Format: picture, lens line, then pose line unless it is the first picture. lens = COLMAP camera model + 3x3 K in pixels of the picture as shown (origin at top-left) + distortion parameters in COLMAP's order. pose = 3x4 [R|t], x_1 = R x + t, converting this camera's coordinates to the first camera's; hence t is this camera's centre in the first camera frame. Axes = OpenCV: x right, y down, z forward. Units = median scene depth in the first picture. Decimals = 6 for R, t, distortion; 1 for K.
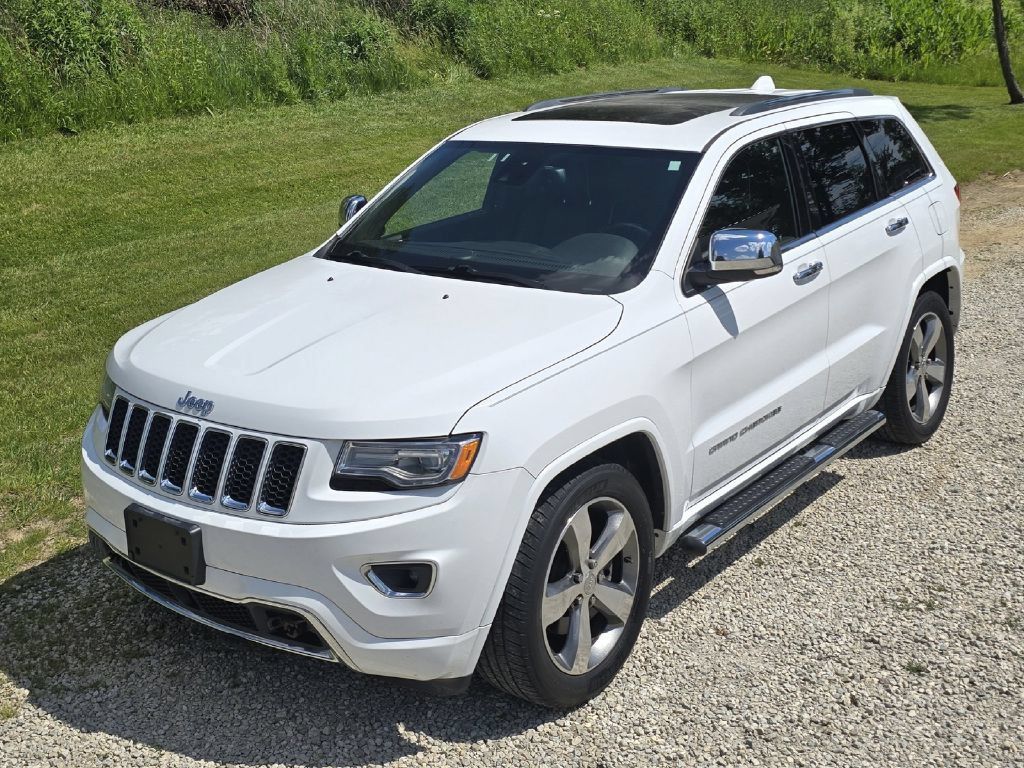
lens RADIAL K [[1361.7, 0, 456.1], [0, 1361.7, 333.0], [0, 0, 1]] dist [0.082679, 0.000000]
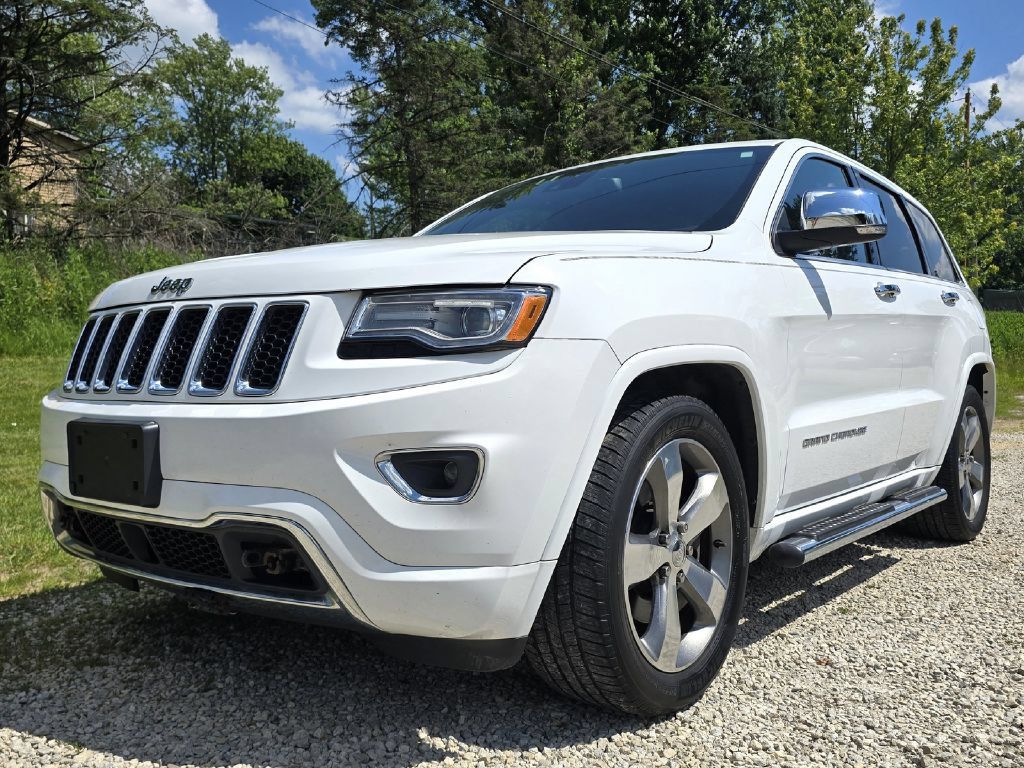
lens RADIAL K [[1084.0, 0, 484.5], [0, 1084.0, 388.9], [0, 0, 1]] dist [0.060051, 0.000000]
pose [[0.999460, 0.032701, 0.003274, -0.014675], [-0.031725, 0.986010, -0.163640, 0.193047], [-0.008579, 0.163448, 0.986515, 0.384765]]
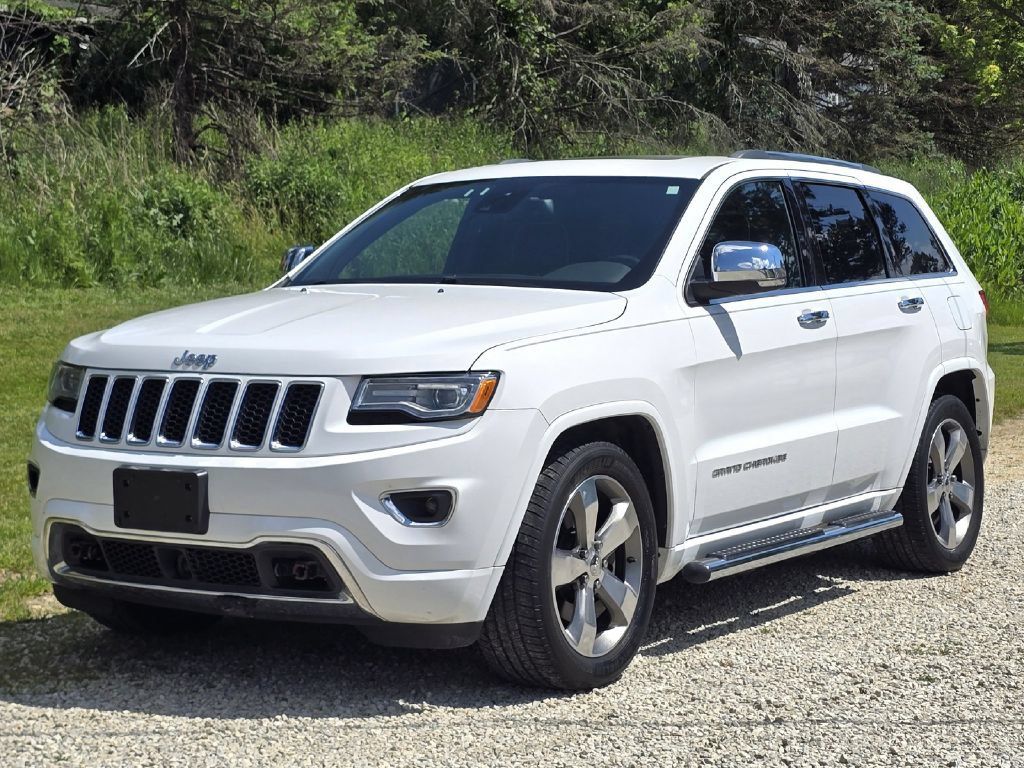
lens RADIAL K [[2066.5, 0, 527.2], [0, 2066.5, 361.6], [0, 0, 1]] dist [0.156674, 0.000000]
pose [[0.993653, 0.025873, 0.109469, -0.112107], [-0.008731, 0.987992, -0.154261, 0.263400], [-0.112145, 0.152326, 0.981947, -0.445258]]
